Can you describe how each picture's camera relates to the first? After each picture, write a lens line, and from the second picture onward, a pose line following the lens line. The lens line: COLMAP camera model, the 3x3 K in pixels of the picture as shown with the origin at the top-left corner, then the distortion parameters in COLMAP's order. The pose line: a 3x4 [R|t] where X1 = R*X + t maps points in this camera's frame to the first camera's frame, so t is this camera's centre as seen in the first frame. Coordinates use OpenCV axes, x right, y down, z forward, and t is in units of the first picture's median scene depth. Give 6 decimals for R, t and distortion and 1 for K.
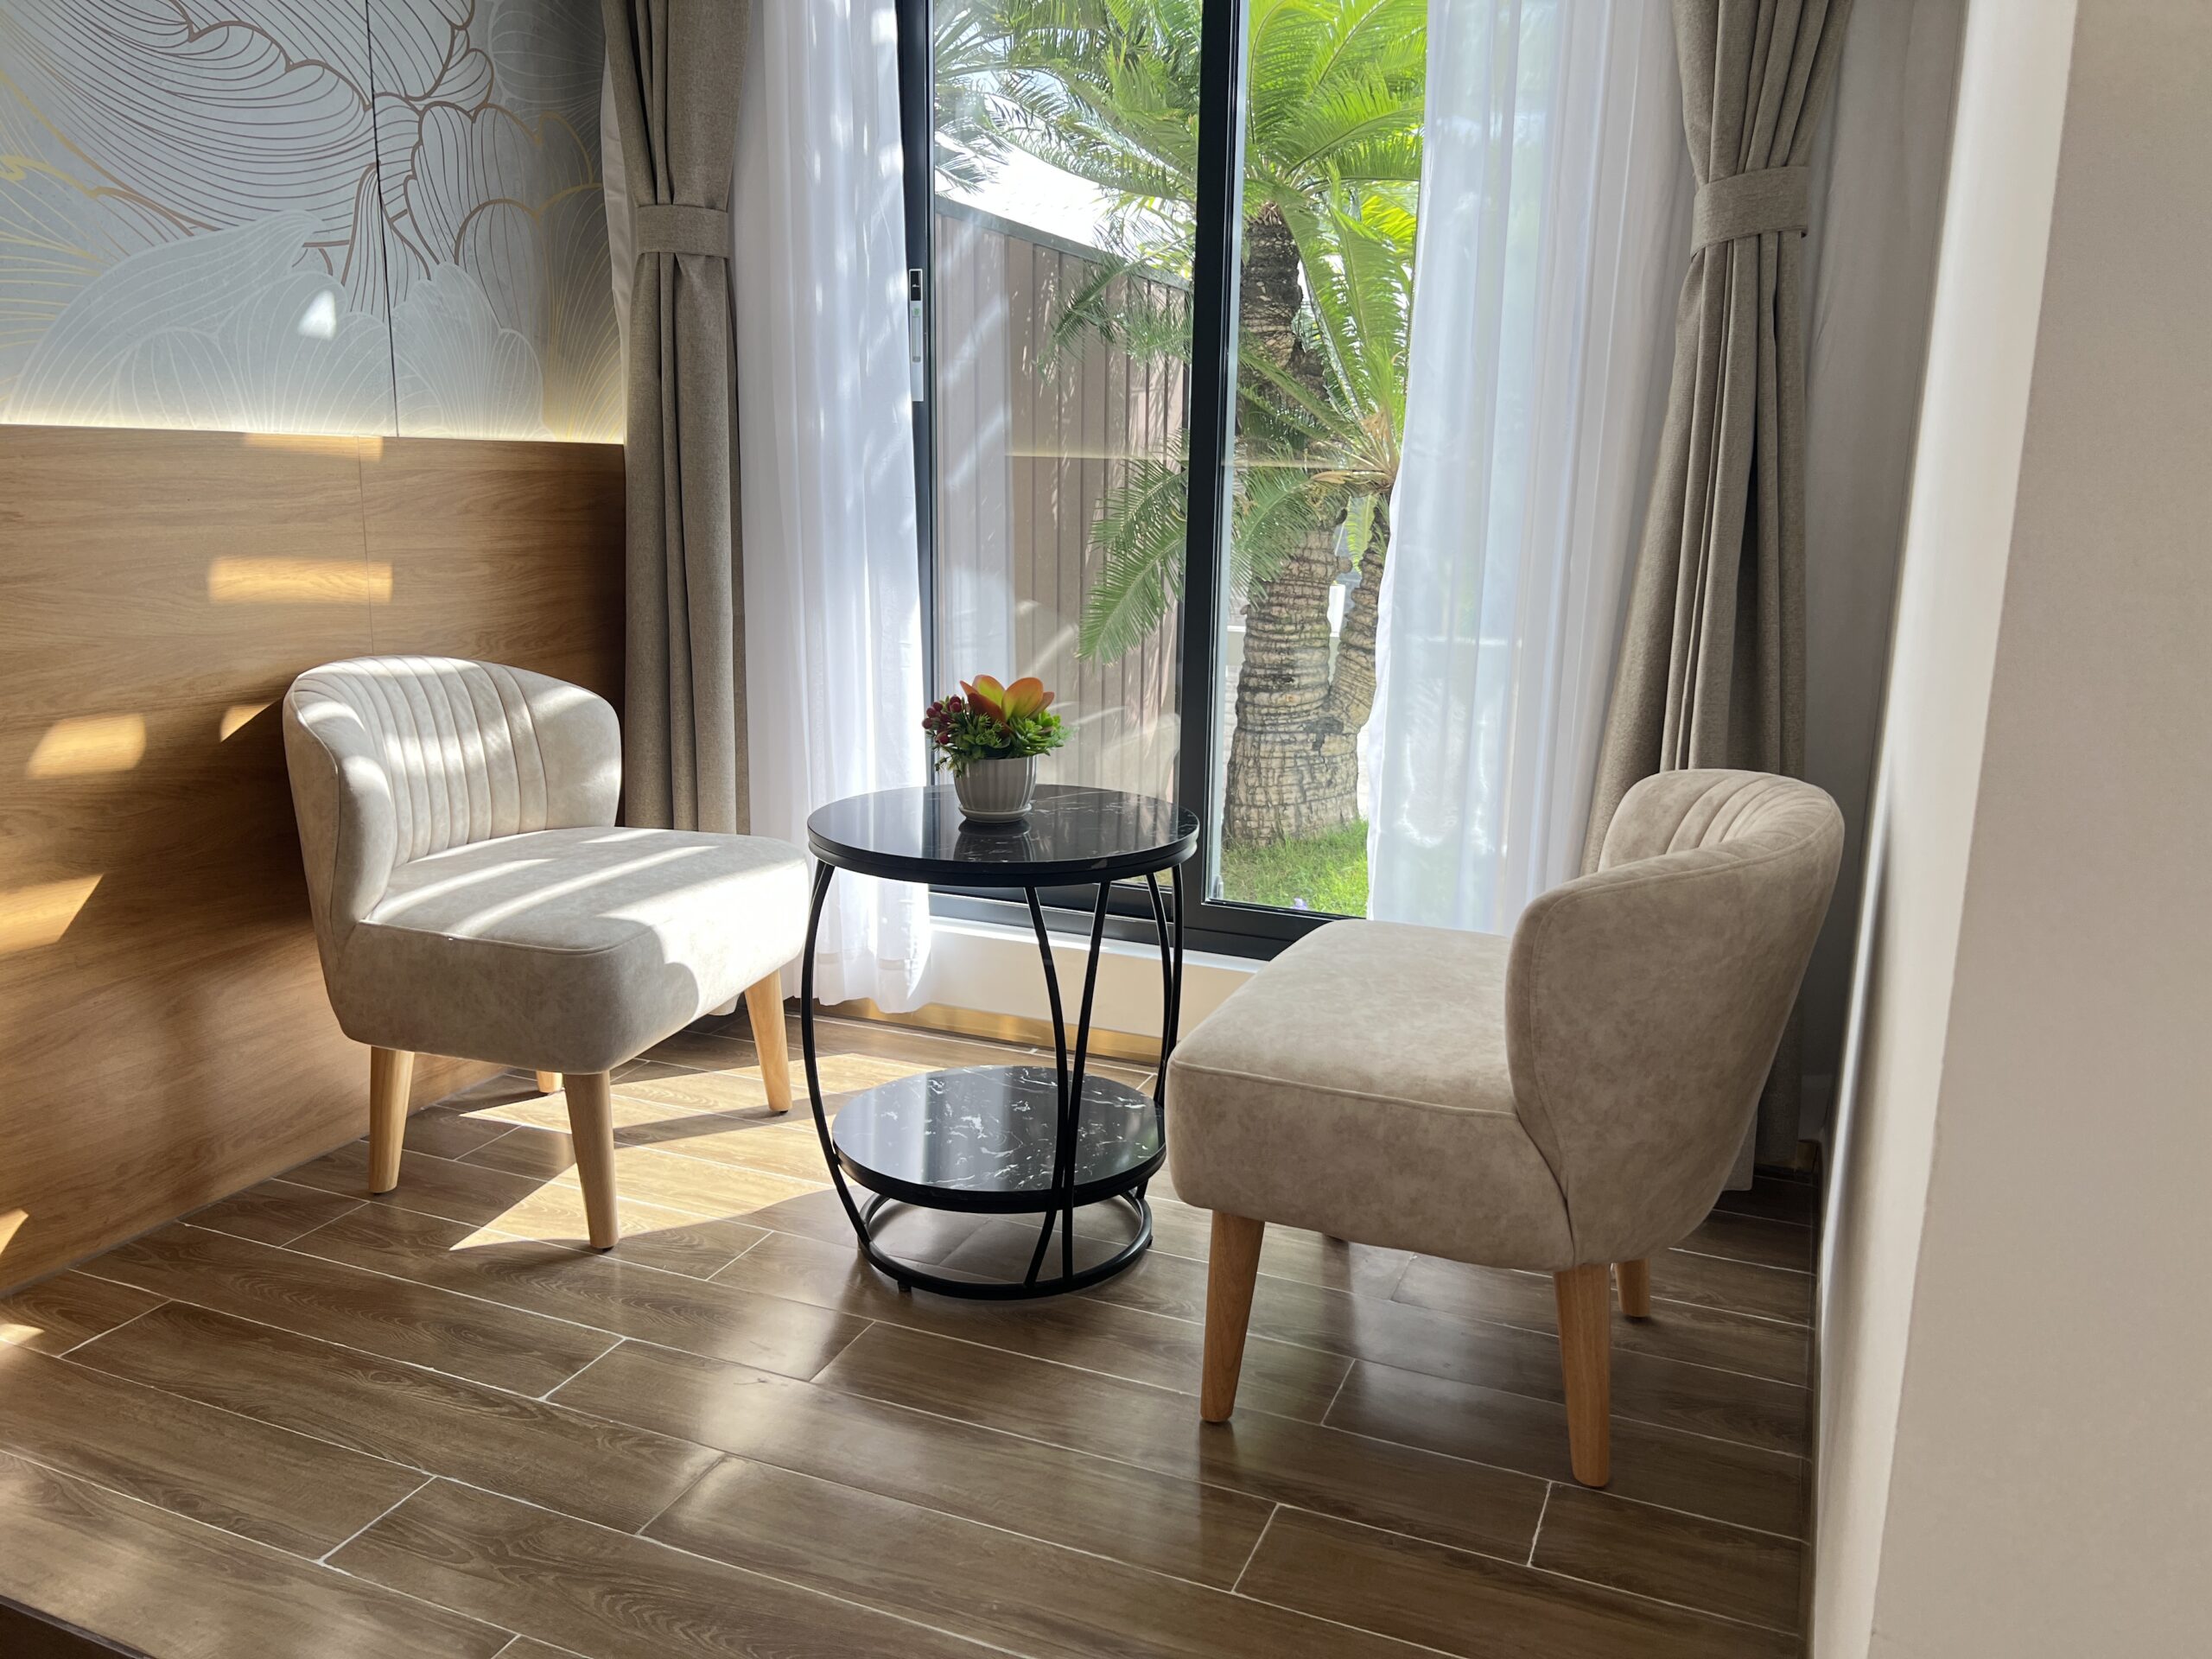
lens RADIAL K [[1671.6, 0, 1094.9], [0, 1671.6, 823.9], [0, 0, 1]] dist [0.055162, -0.102155]
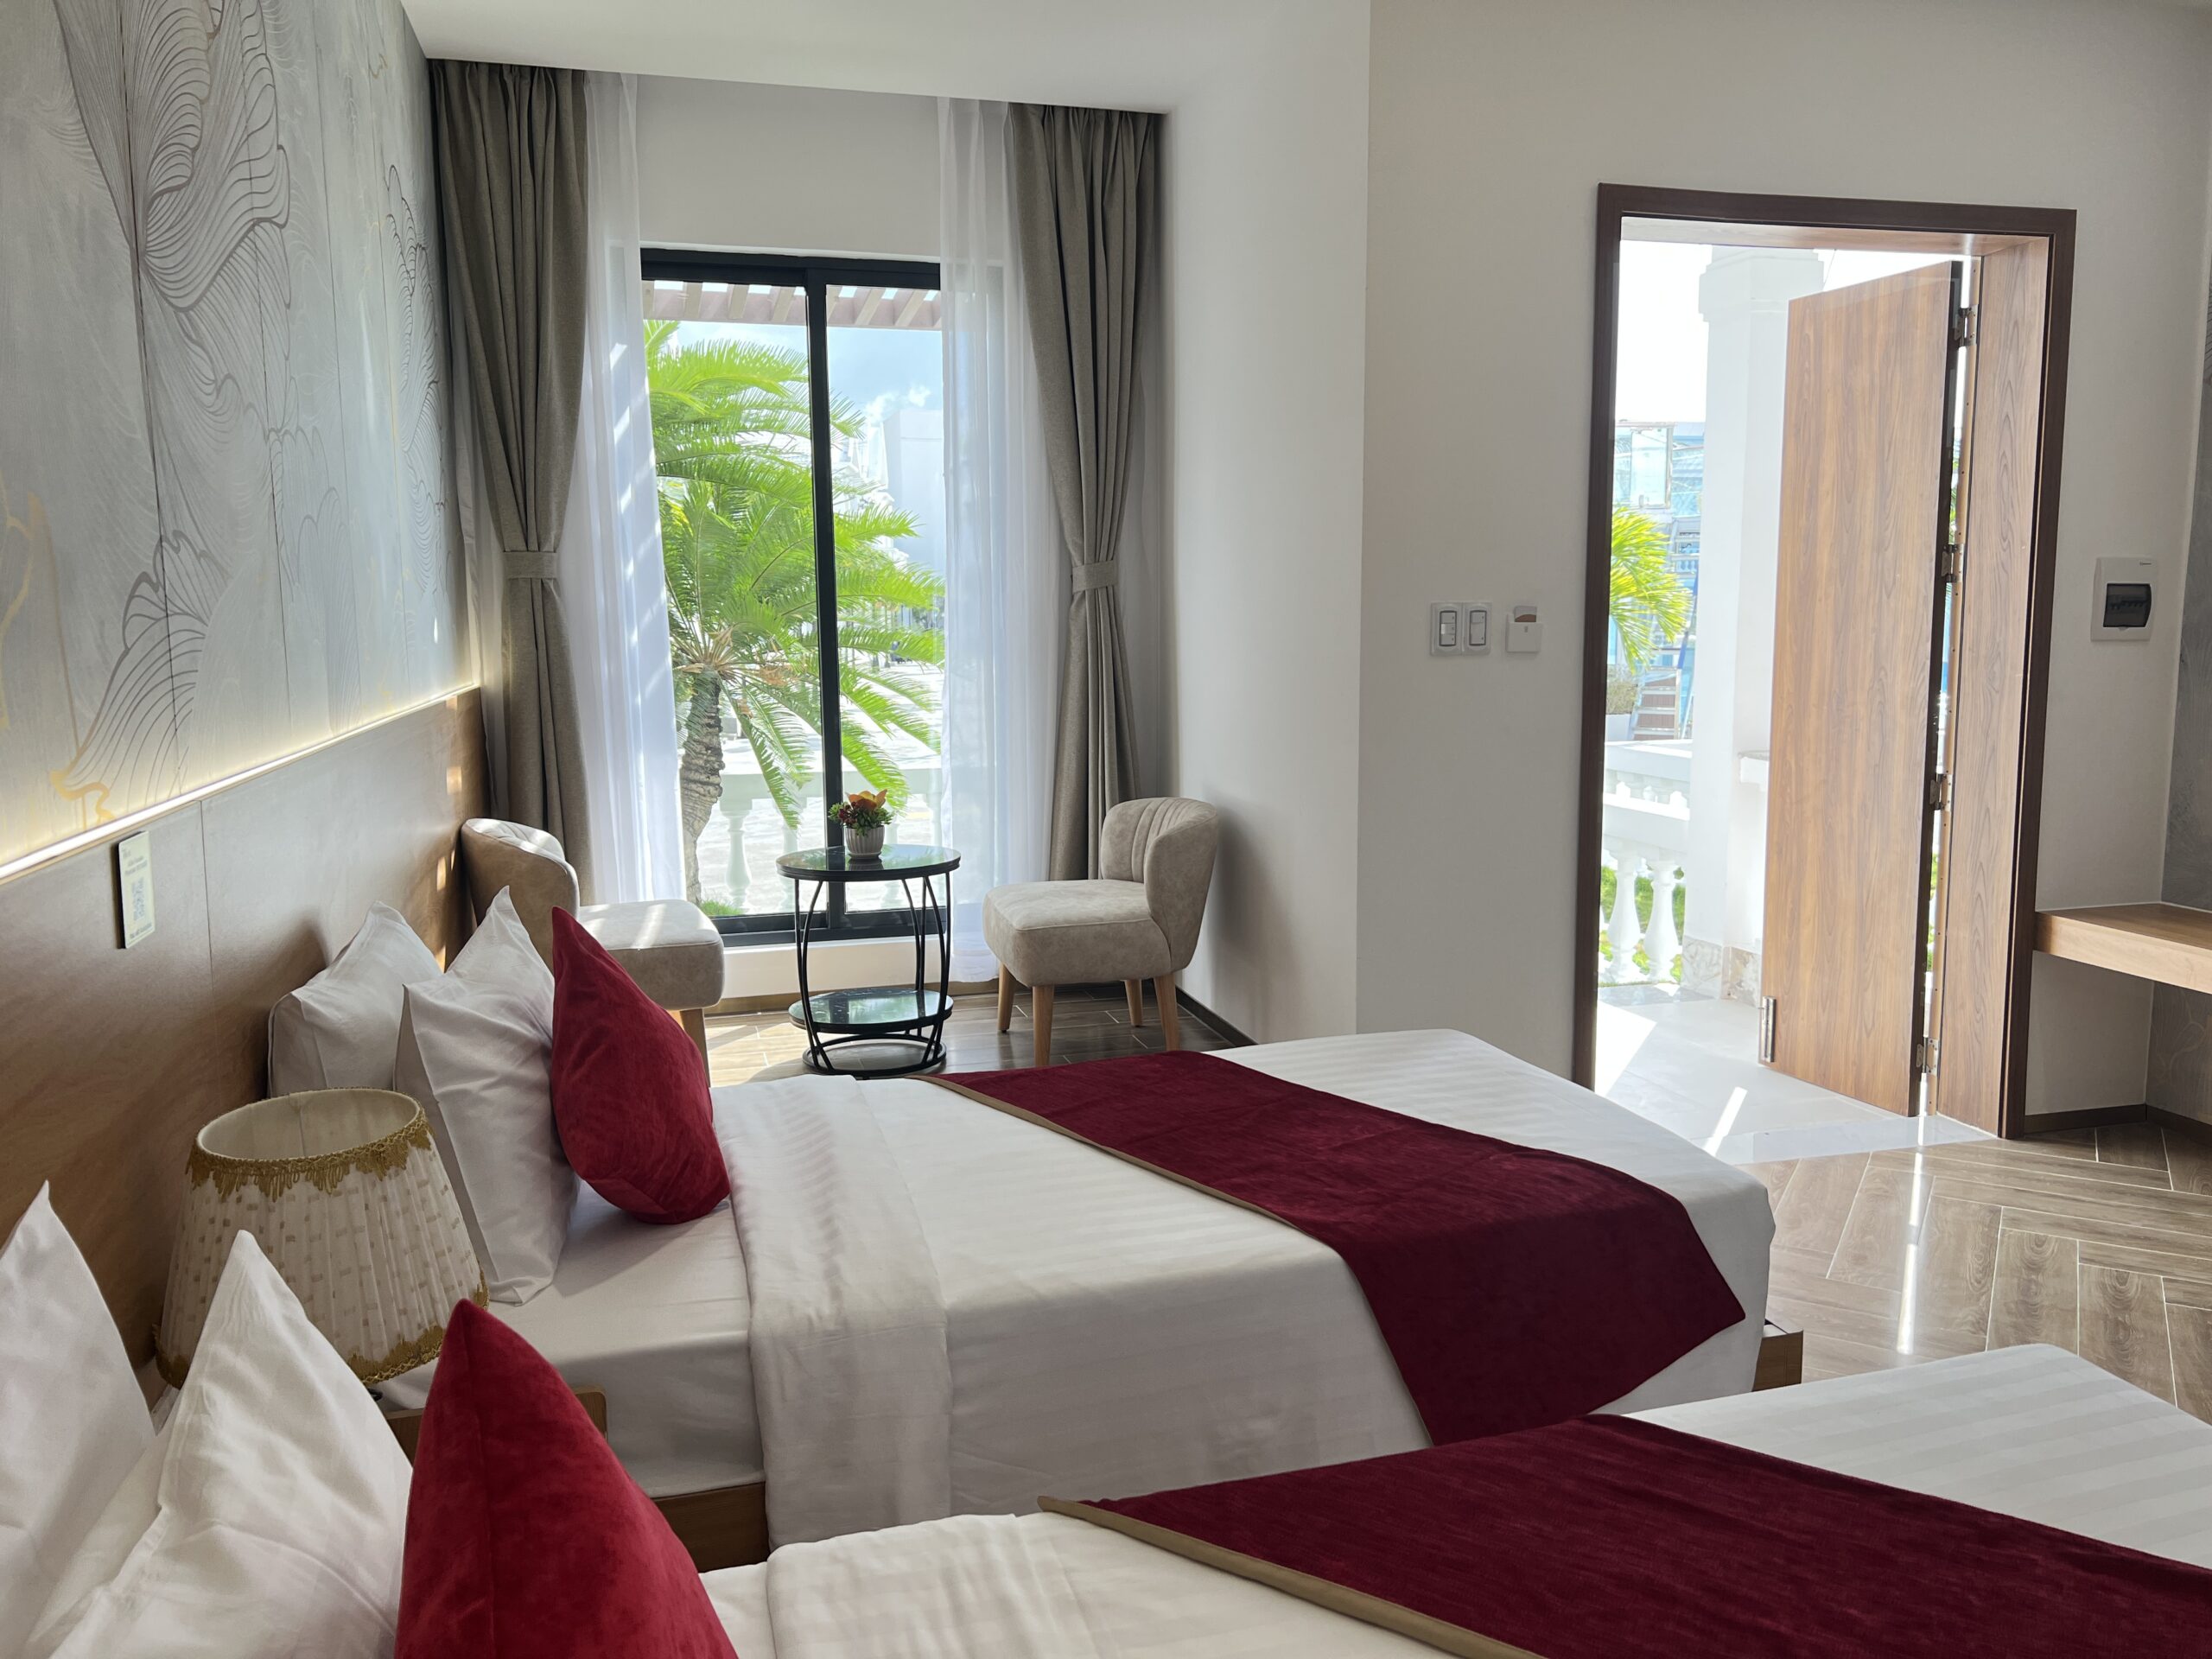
lens RADIAL K [[1667.3, 0, 1106.0], [0, 1667.3, 829.5], [0, 0, 1]] dist [0.076214, -0.102822]
pose [[0.783537, -0.107316, 0.612007, -0.911180], [0.152861, 0.987992, -0.022459, 0.045921], [-0.602248, 0.111149, 0.790533, -0.715353]]
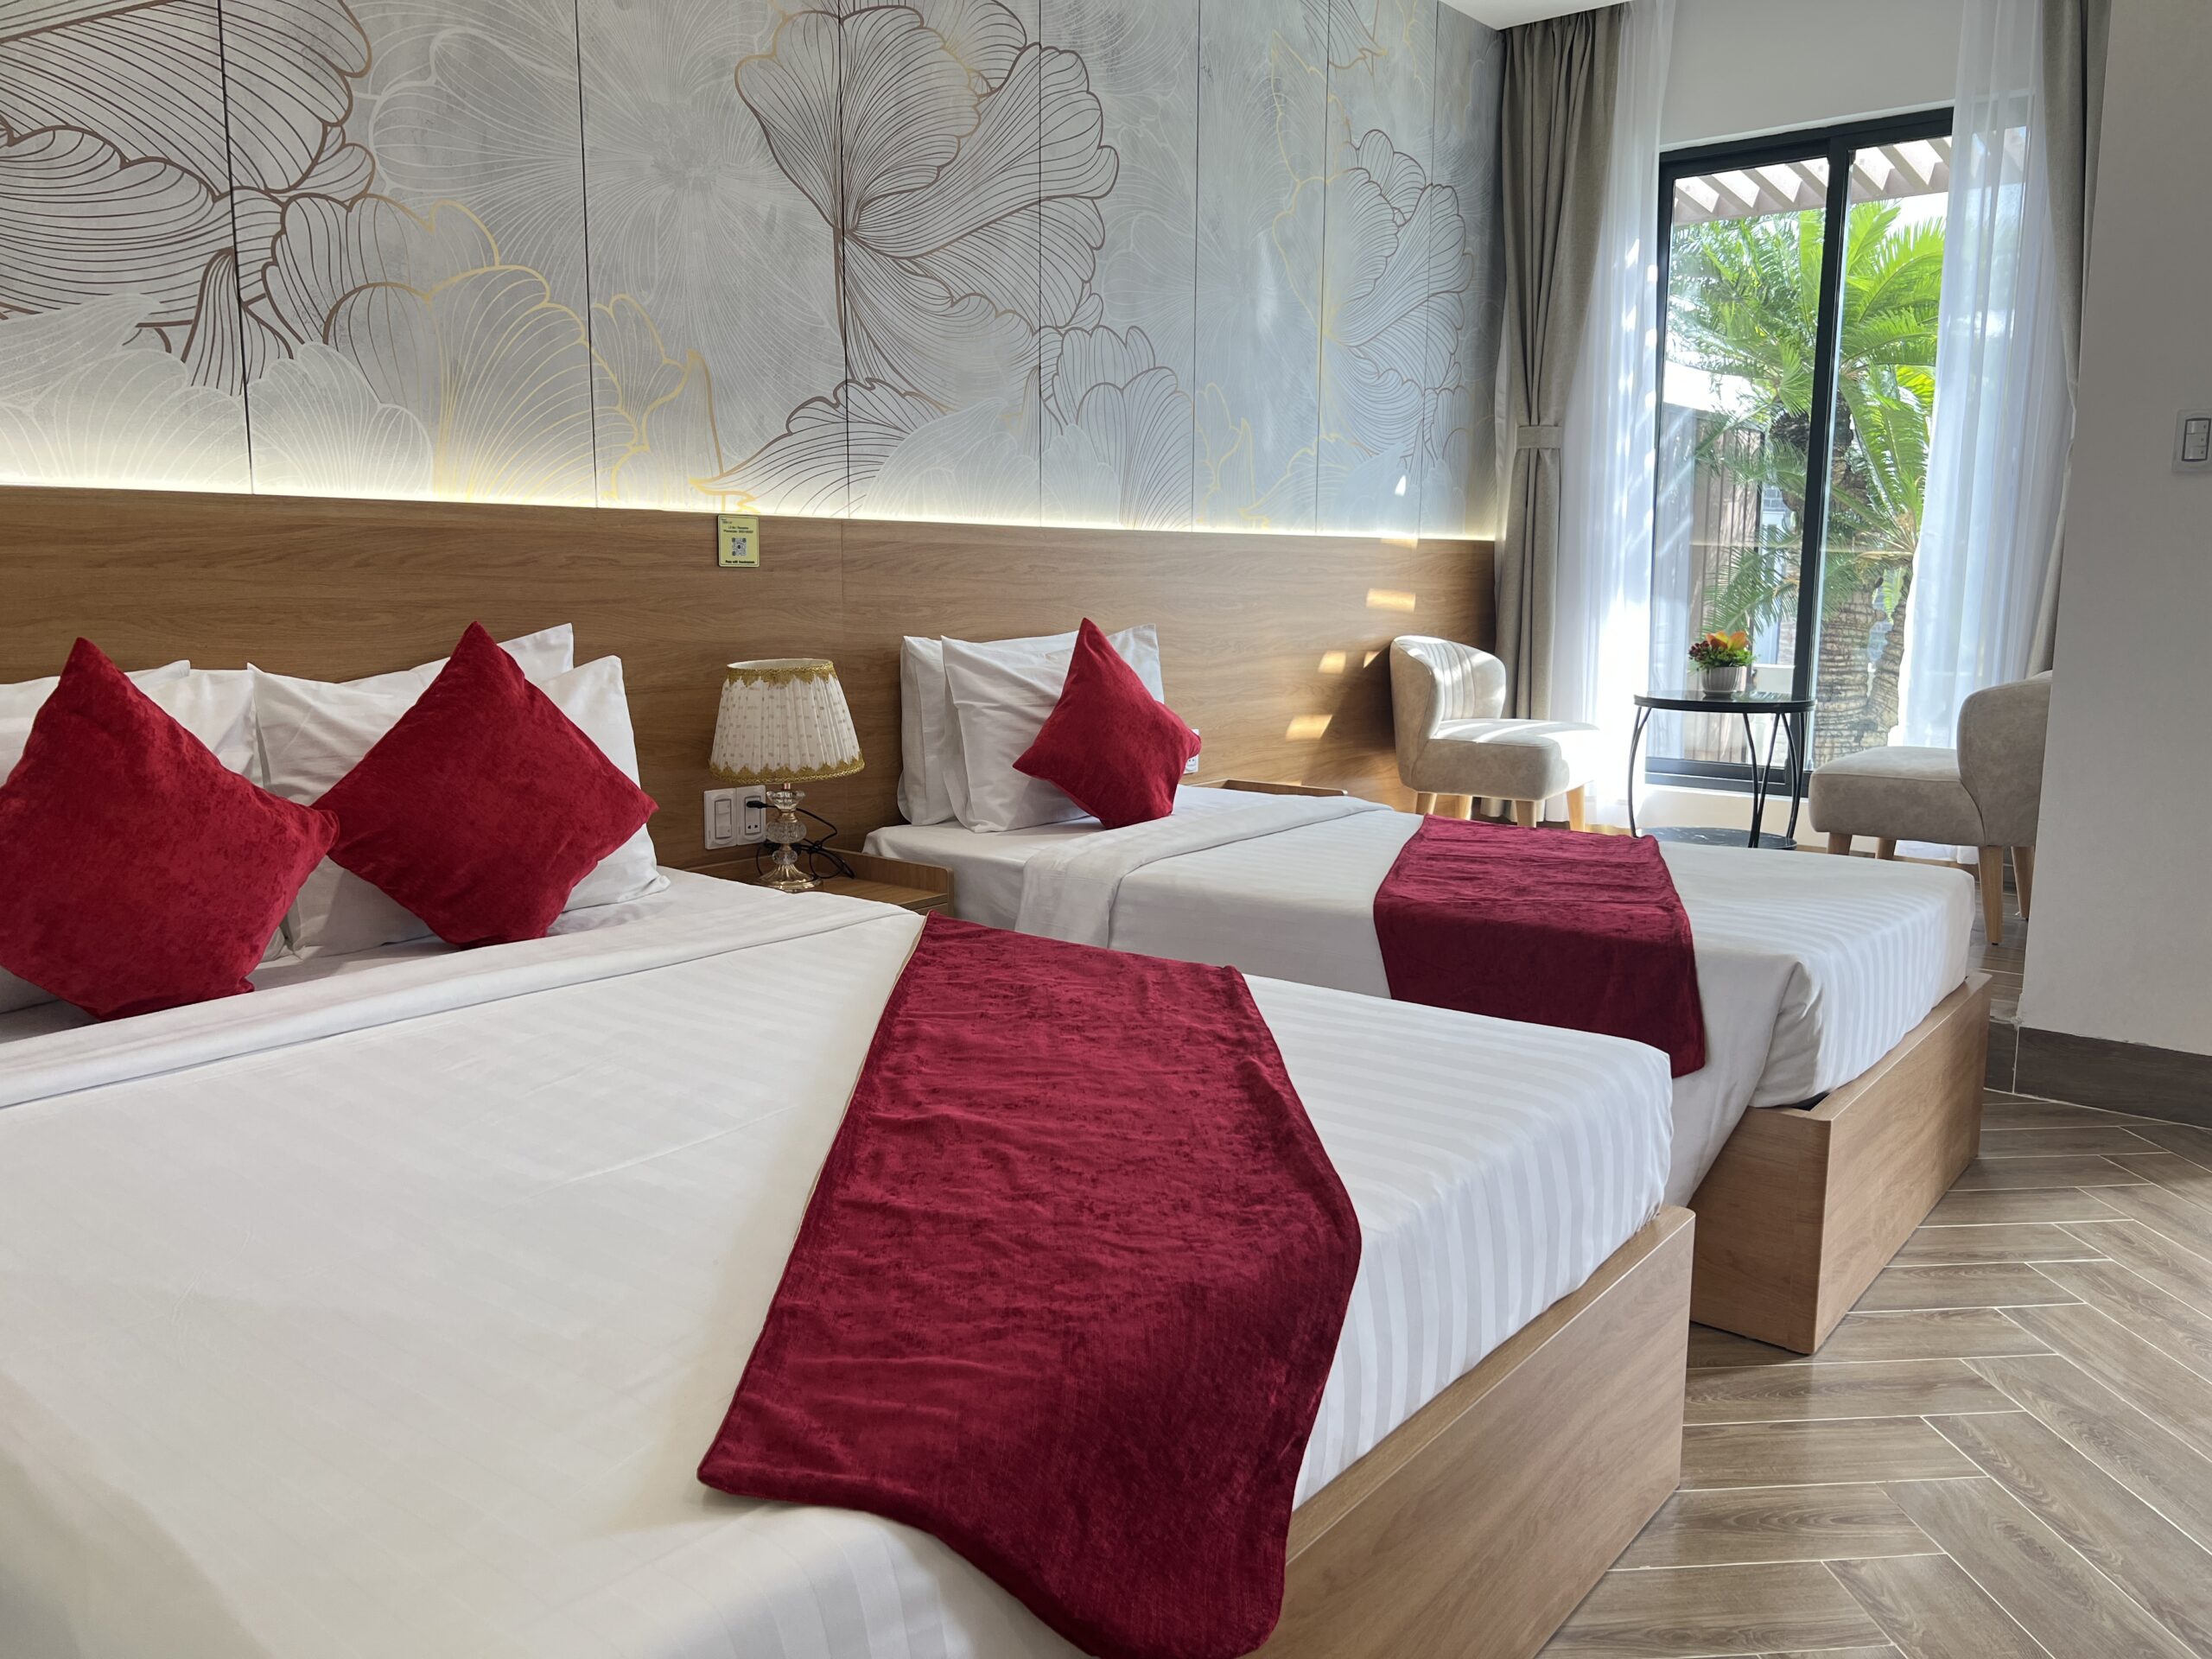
lens RADIAL K [[1671.6, 0, 1094.9], [0, 1671.6, 823.9], [0, 0, 1]] dist [0.055162, -0.102155]
pose [[0.960711, 0.024775, -0.276444, -0.194192], [-0.042213, 0.997464, -0.057309, 0.275580], [0.274323, 0.066727, 0.959320, -1.150744]]
